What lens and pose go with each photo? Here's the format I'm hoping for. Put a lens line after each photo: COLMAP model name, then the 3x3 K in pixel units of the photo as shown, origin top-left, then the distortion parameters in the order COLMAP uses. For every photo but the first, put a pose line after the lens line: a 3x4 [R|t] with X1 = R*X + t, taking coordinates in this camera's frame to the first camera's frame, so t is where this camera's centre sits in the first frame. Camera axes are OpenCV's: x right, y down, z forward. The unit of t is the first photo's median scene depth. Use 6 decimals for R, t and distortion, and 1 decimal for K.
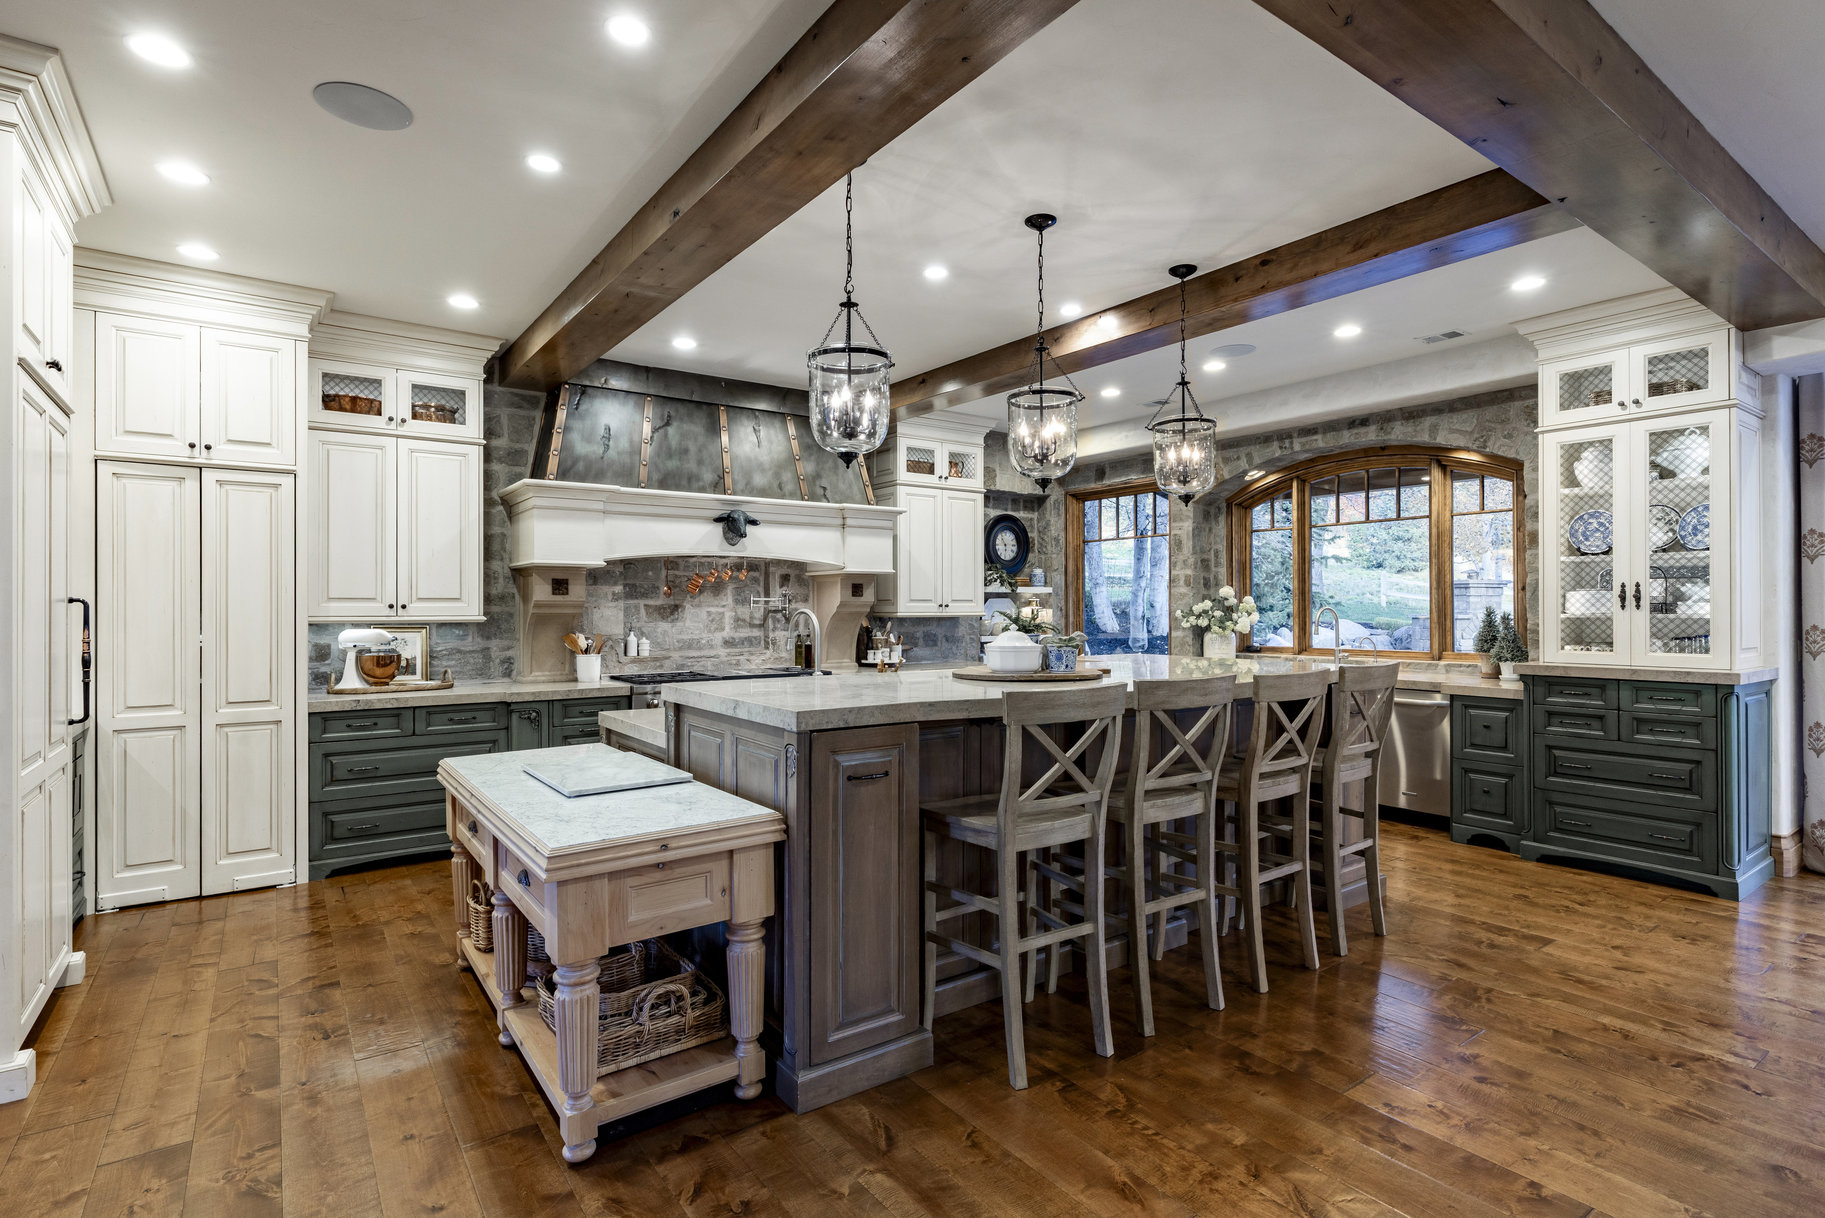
lens RADIAL K [[877.4, 0, 897.3], [0, 877.4, 606.1], [0, 0, 1]] dist [0.000960, -0.000774]
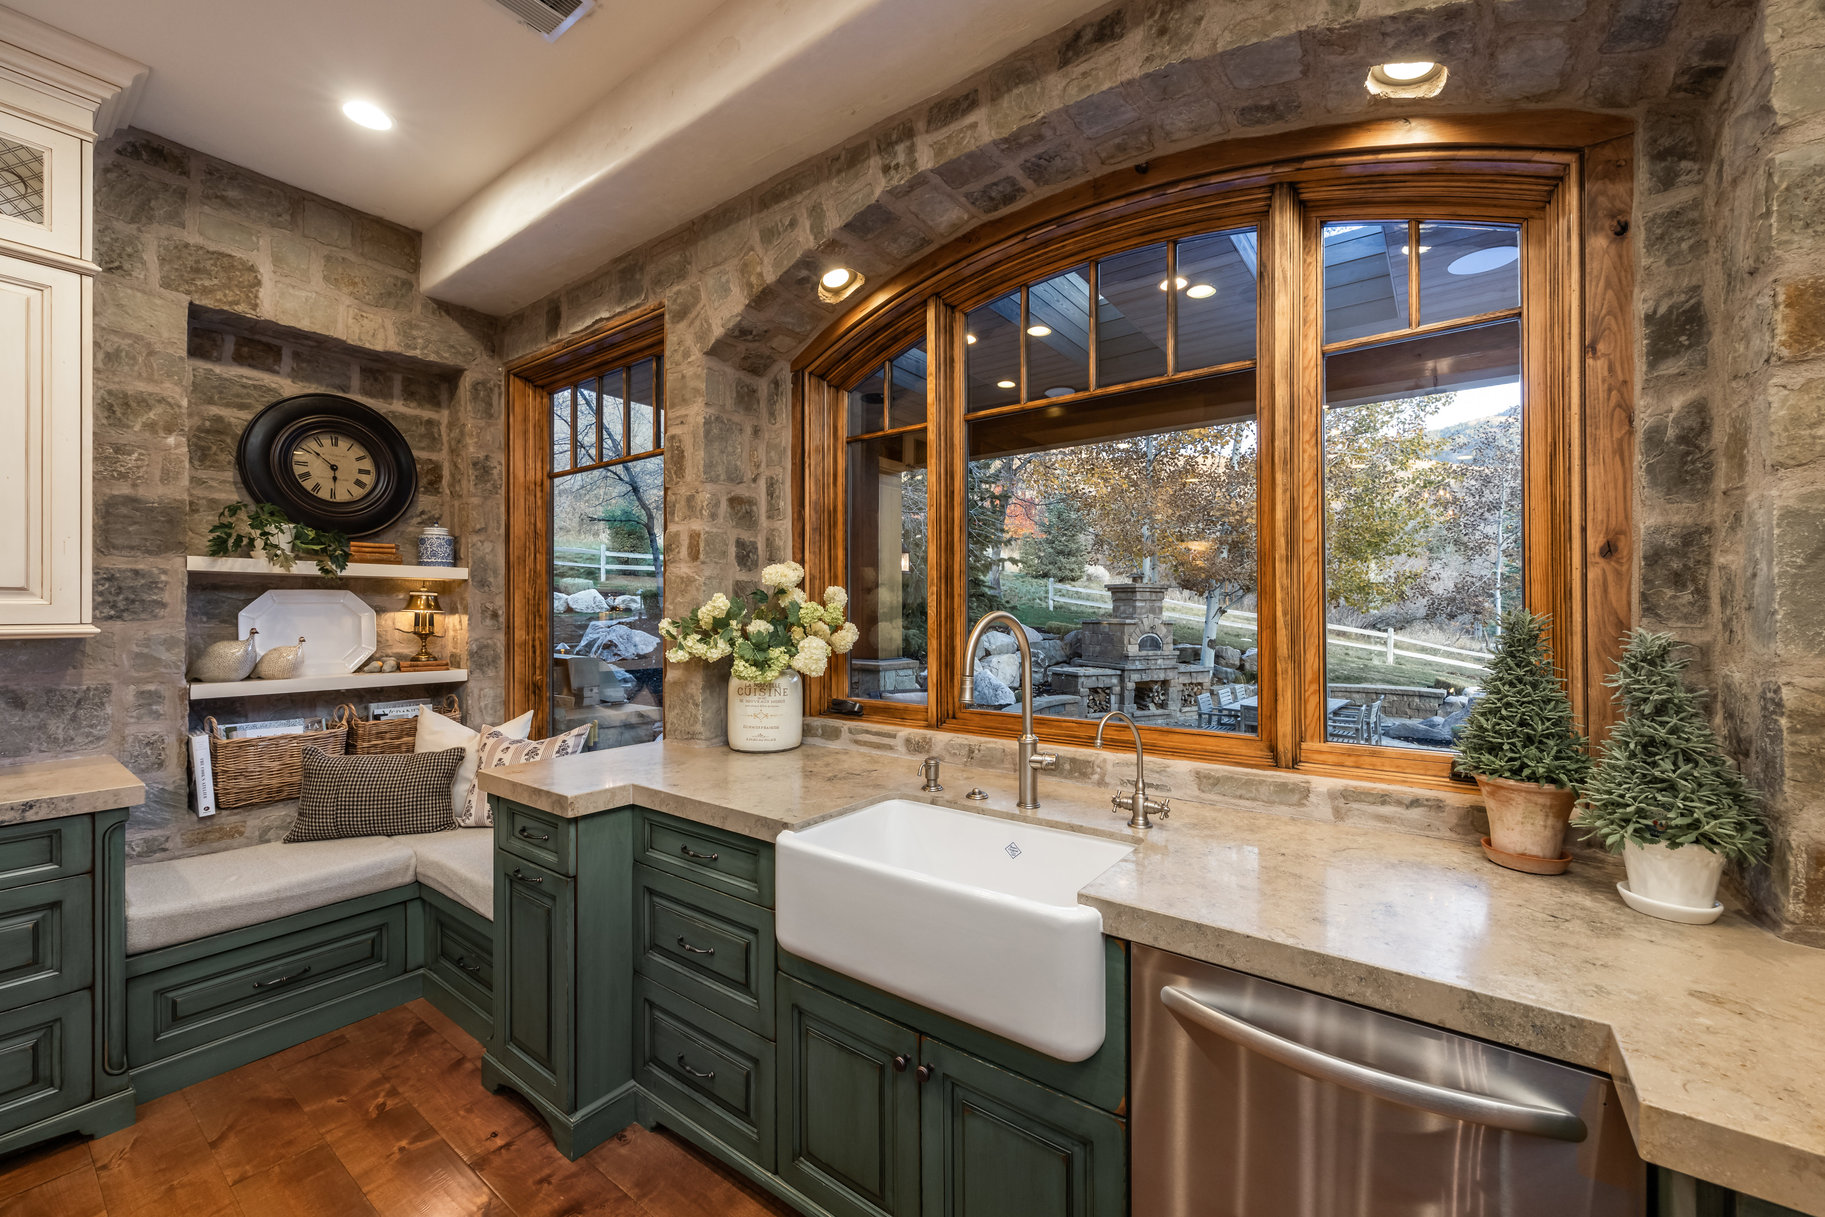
lens RADIAL K [[735.5, 0, 904.0], [0, 735.5, 610.0], [0, 0, 1]] dist [-0.000972, -0.000017]
pose [[0.949296, 0.002851, 0.314372, 0.384425], [-0.003023, 0.999995, 0.000059, 0.000571], [-0.314371, -0.001006, 0.949300, 0.781176]]
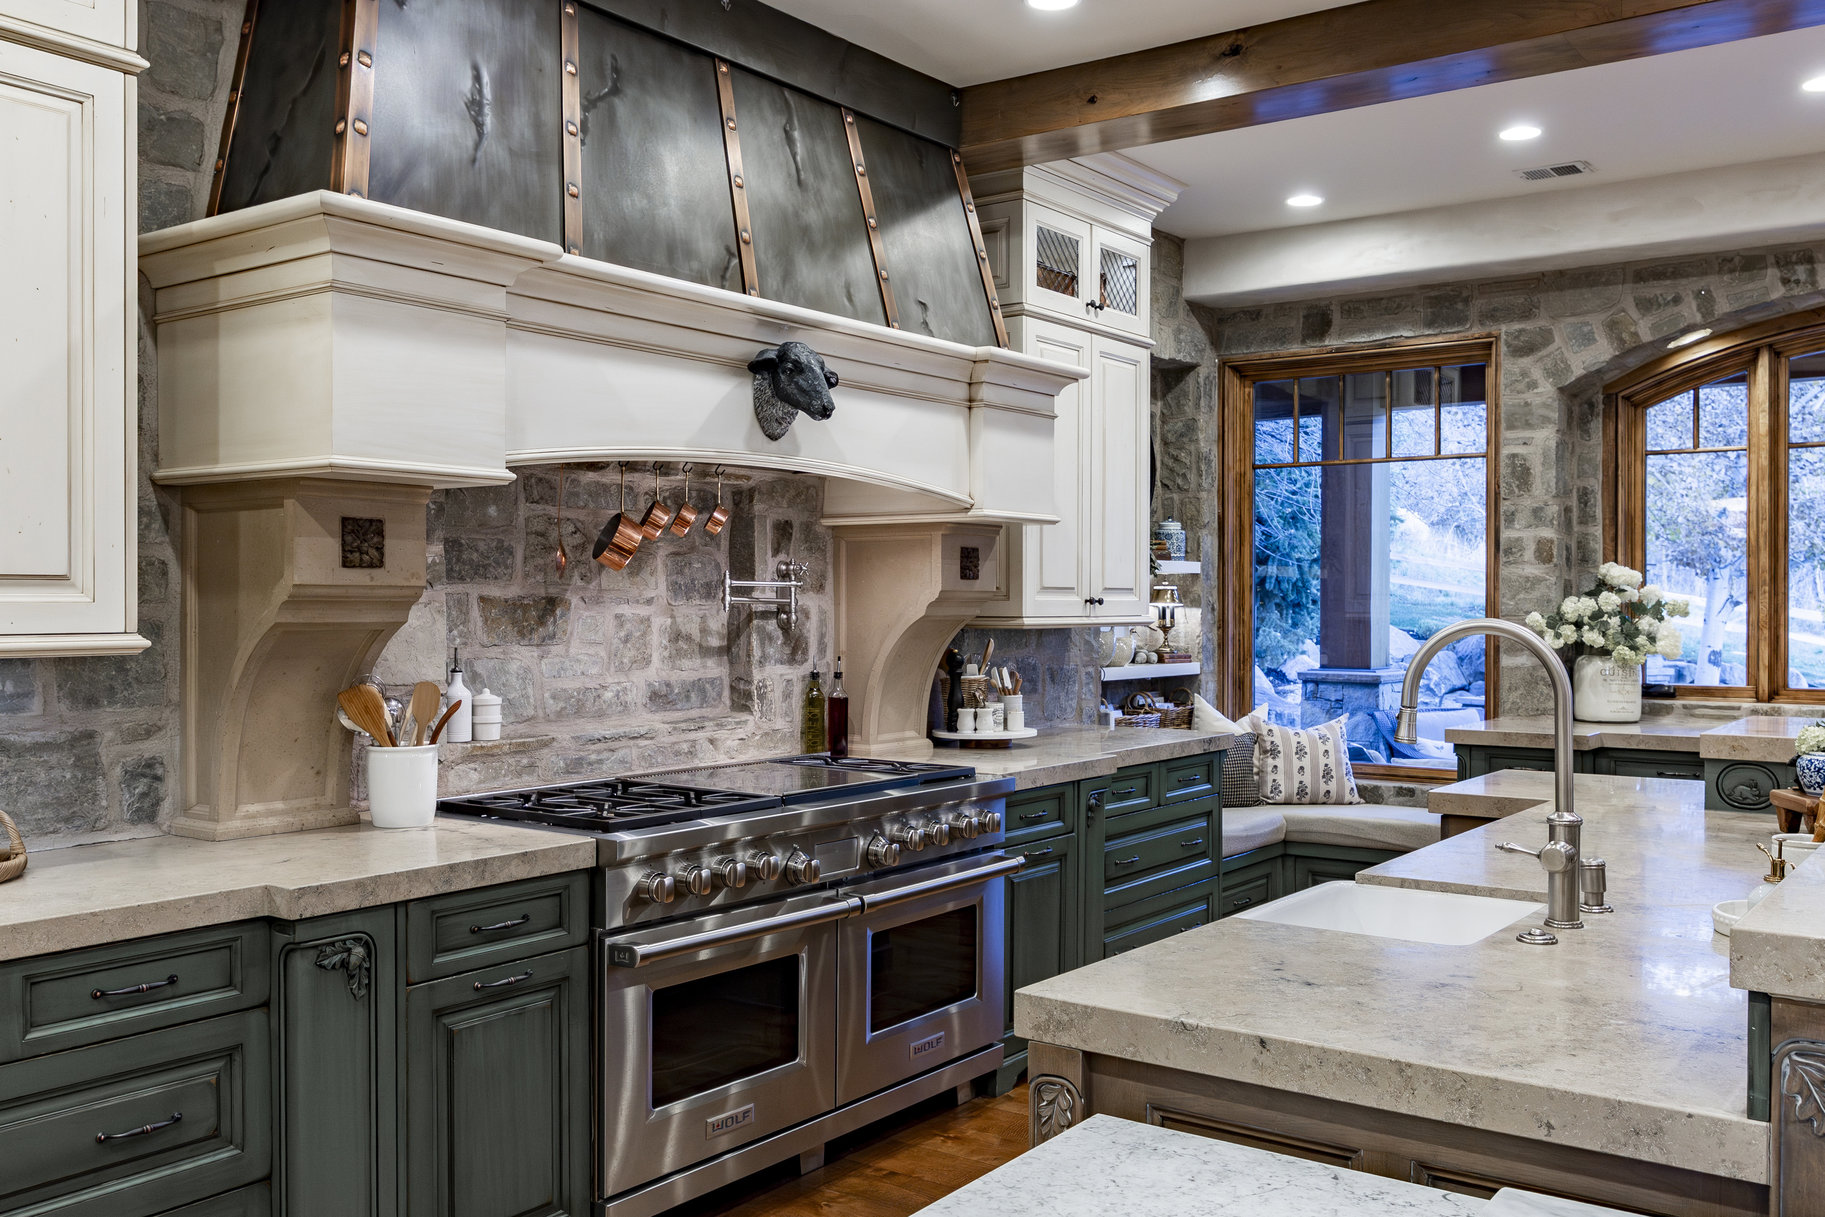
lens RADIAL K [[1581.4, 0, 893.8], [0, 1581.4, 611.7], [0, 0, 1]] dist [0.005516, -0.000523]
pose [[0.951319, 0.001454, 0.308204, -0.338955], [-0.004570, 0.999945, 0.009390, -0.002576], [-0.308174, -0.010341, 0.951274, 0.341573]]
